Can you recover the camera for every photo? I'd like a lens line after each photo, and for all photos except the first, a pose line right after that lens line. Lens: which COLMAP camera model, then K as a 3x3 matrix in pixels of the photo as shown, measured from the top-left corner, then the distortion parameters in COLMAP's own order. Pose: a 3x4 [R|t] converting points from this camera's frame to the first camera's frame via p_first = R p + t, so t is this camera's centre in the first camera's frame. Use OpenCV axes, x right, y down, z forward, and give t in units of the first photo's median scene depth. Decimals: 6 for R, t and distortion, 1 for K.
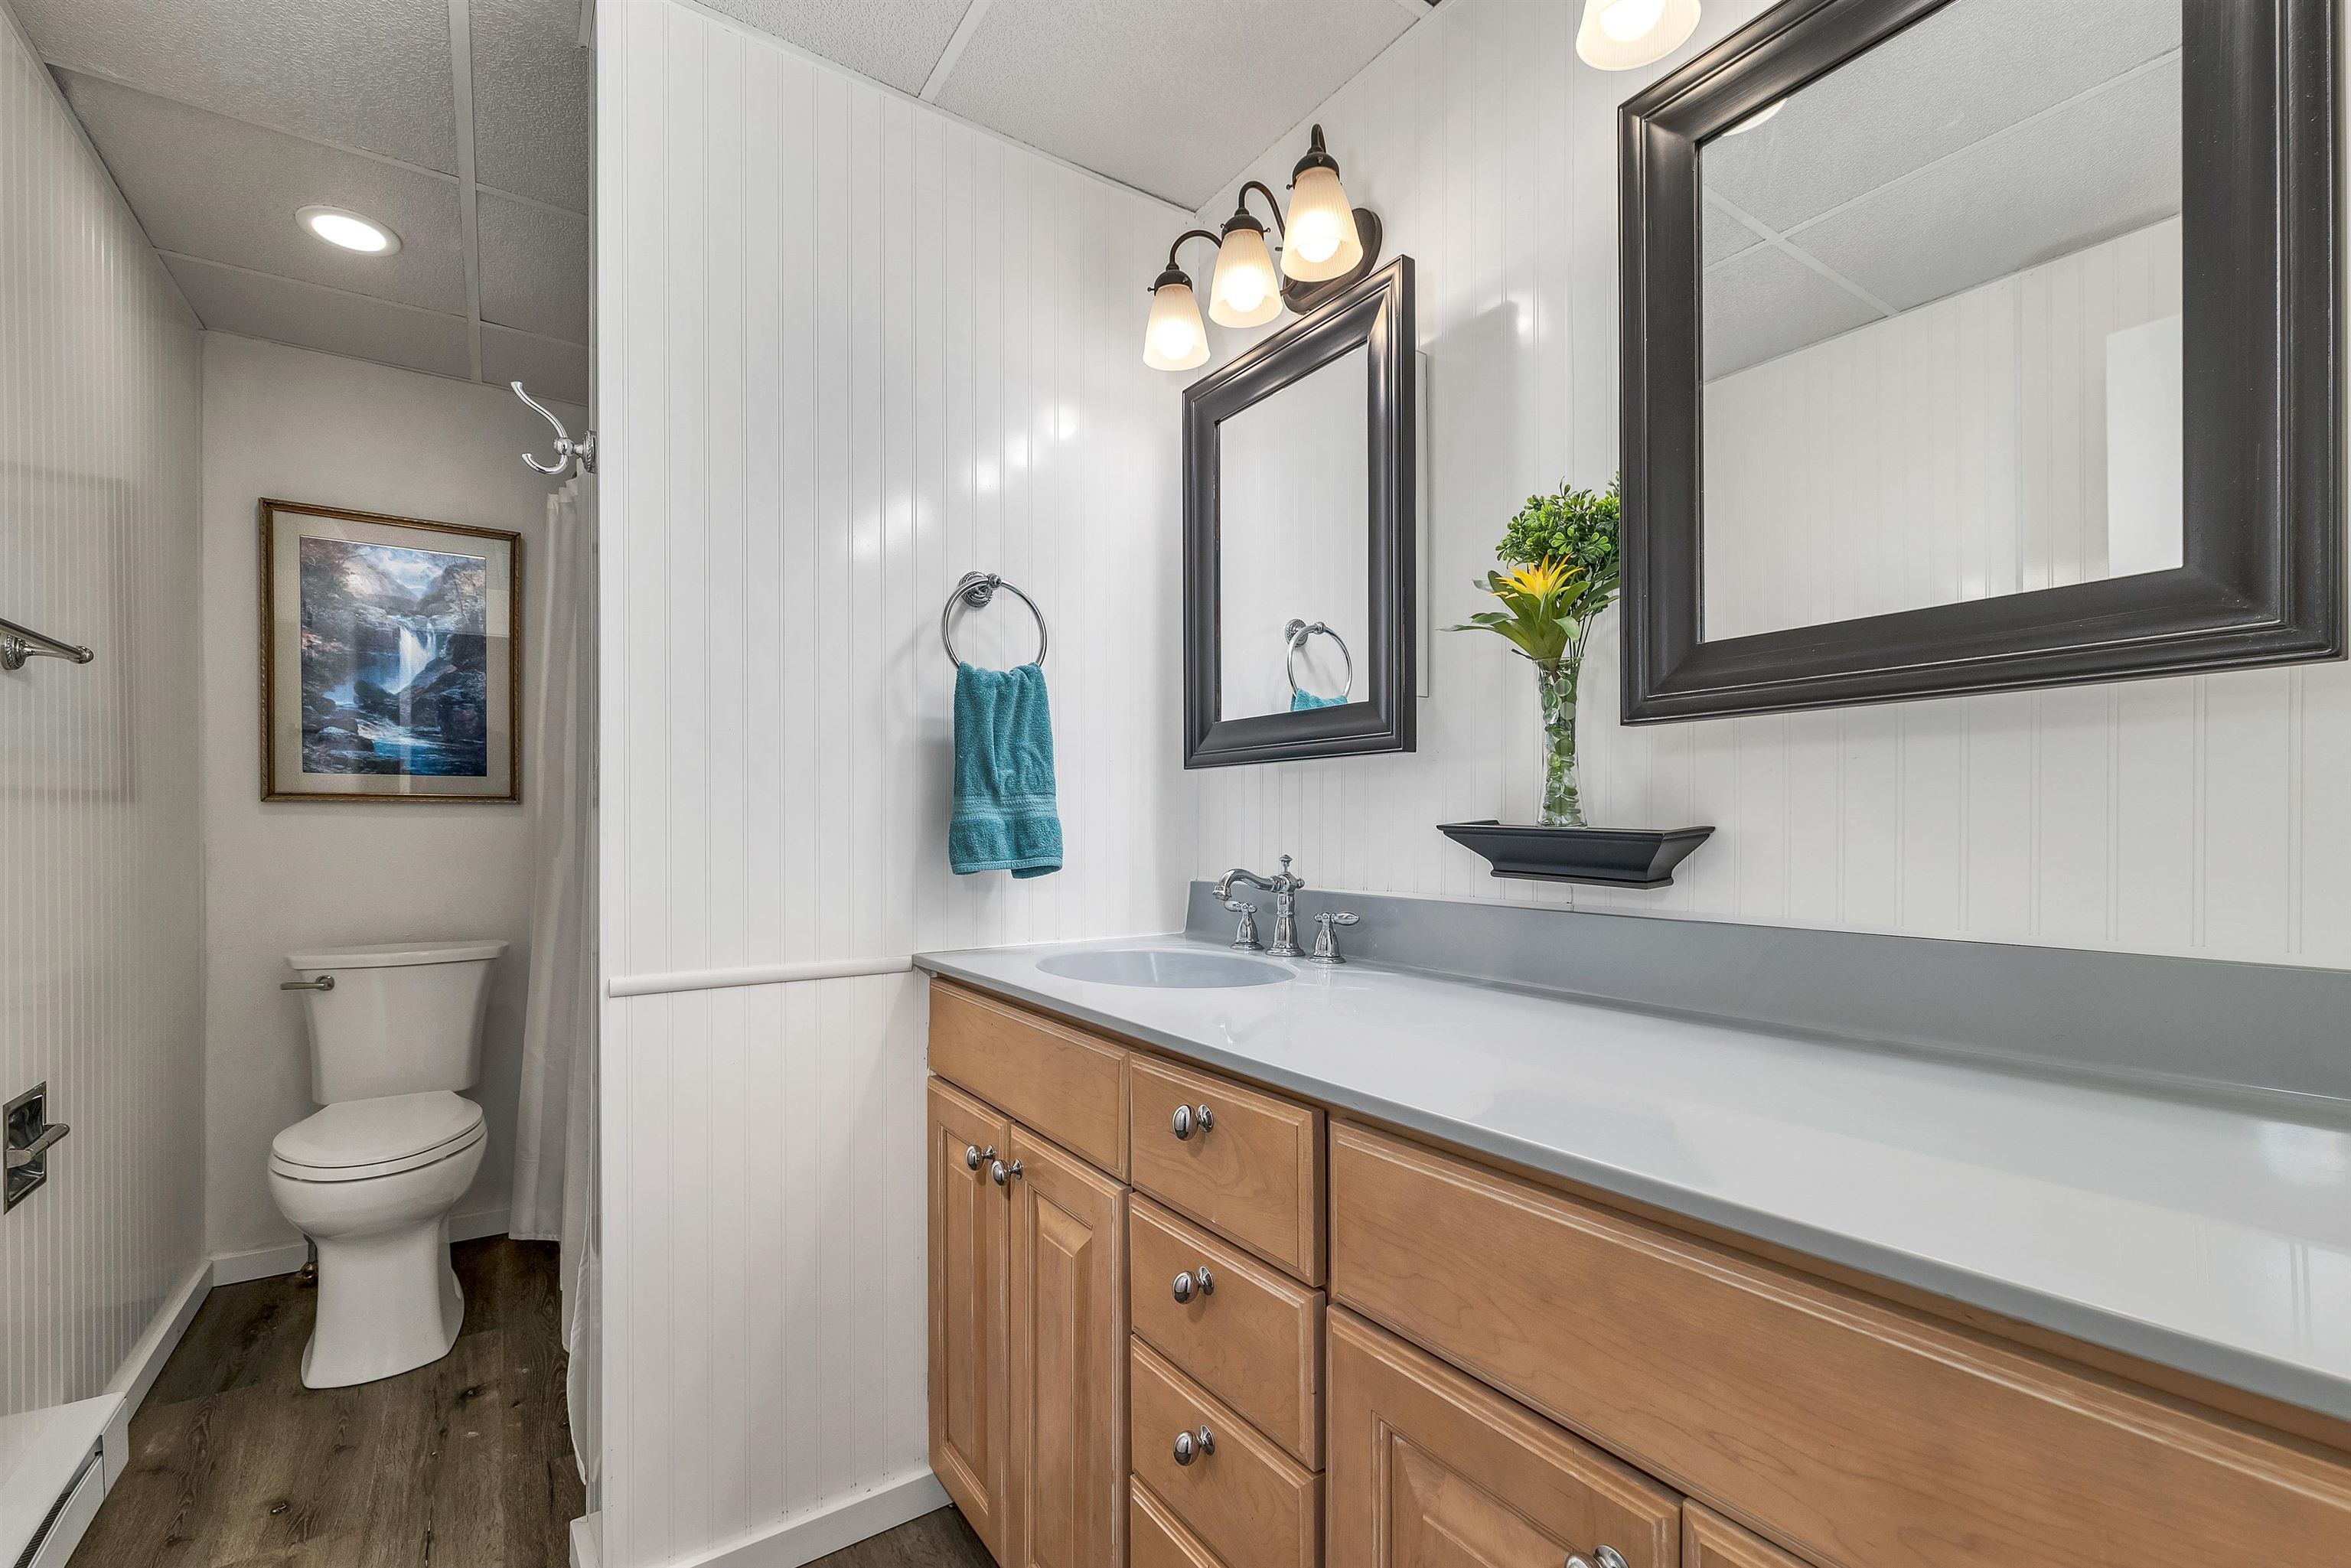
lens RADIAL K [[998.4, 0, 1168.4], [0, 998.4, 840.8], [0, 0, 1]] dist [0.001381, -0.000789]
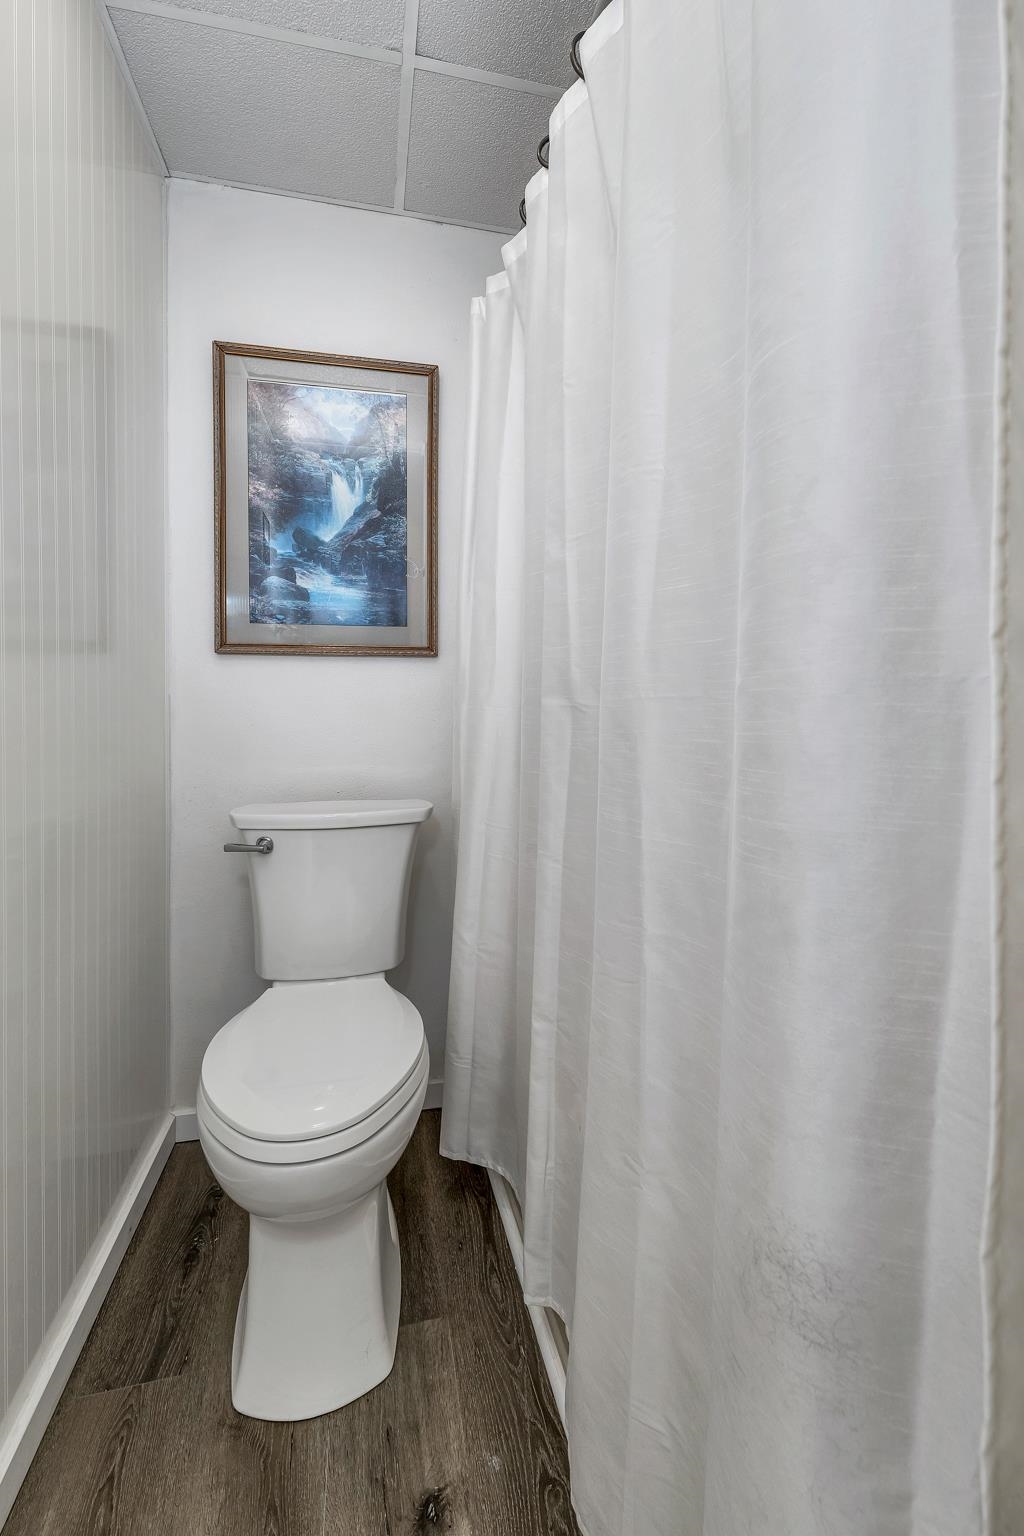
lens RADIAL K [[657.5, 0, 523.2], [0, 657.5, 720.0], [0, 0, 1]] dist [0.001951, 0.000640]
pose [[0.936416, -0.006098, -0.350838, -0.649824], [0.003167, 0.999955, -0.008929, 0.055172], [0.350876, 0.007251, 0.936394, 0.818226]]
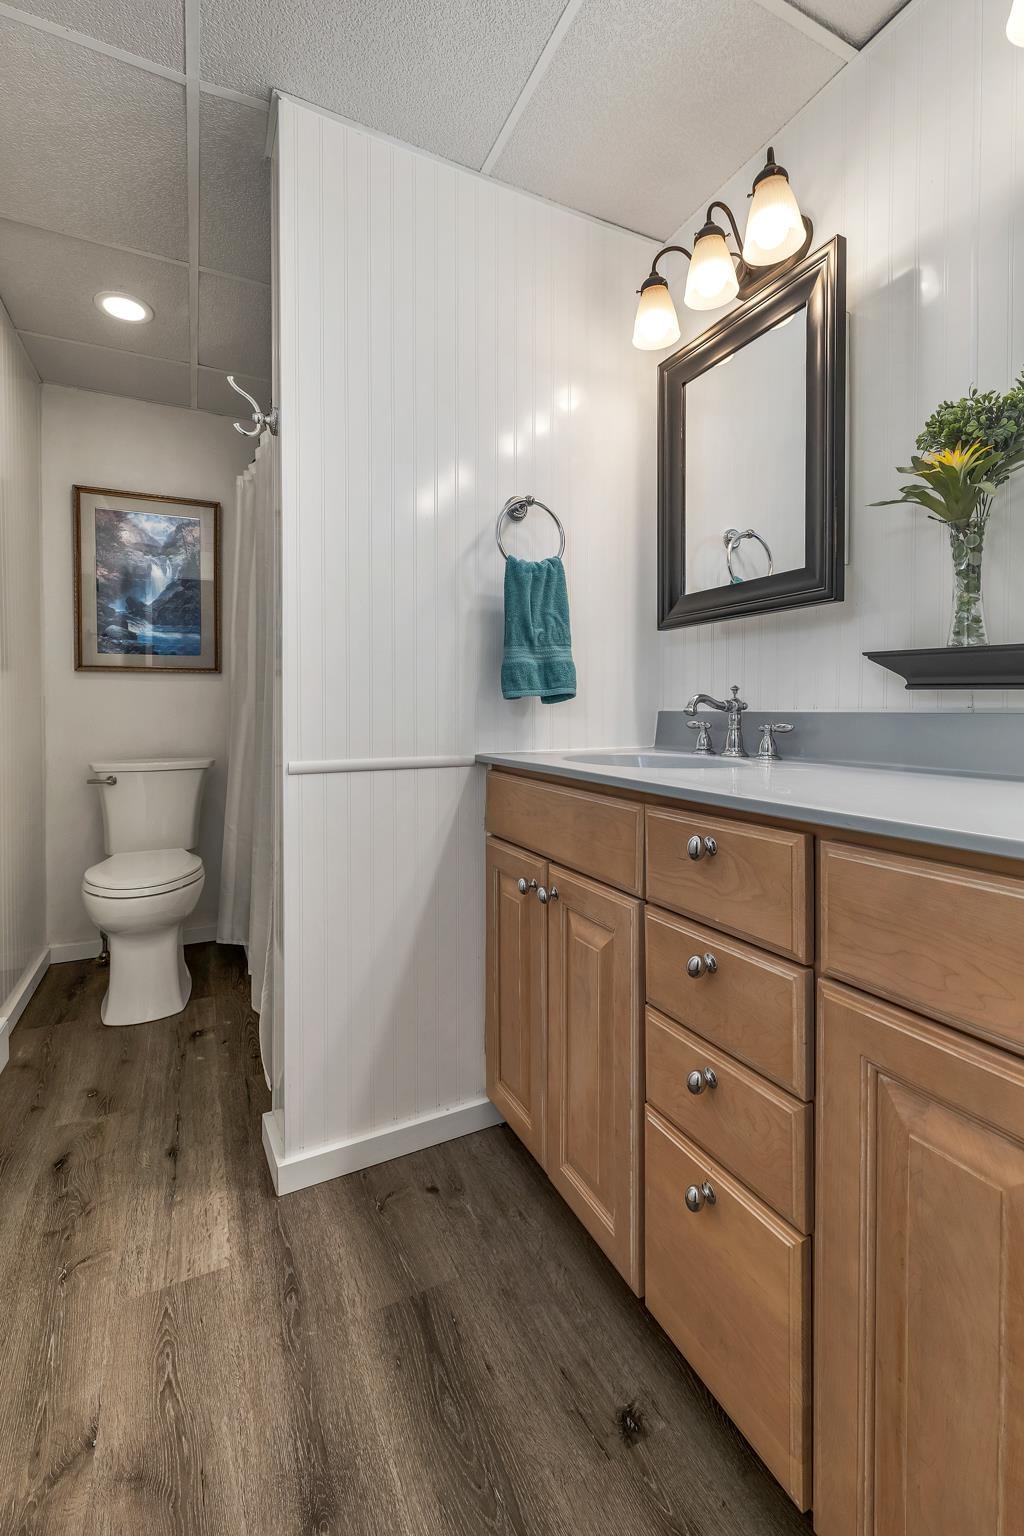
lens RADIAL K [[657.5, 0, 523.2], [0, 657.5, 720.0], [0, 0, 1]] dist [0.001951, 0.000640]
pose [[0.991364, 0.000280, -0.131137, -0.056430], [0.000993, 0.999953, 0.009643, 0.052460], [0.131133, -0.009690, 0.991317, 0.035681]]
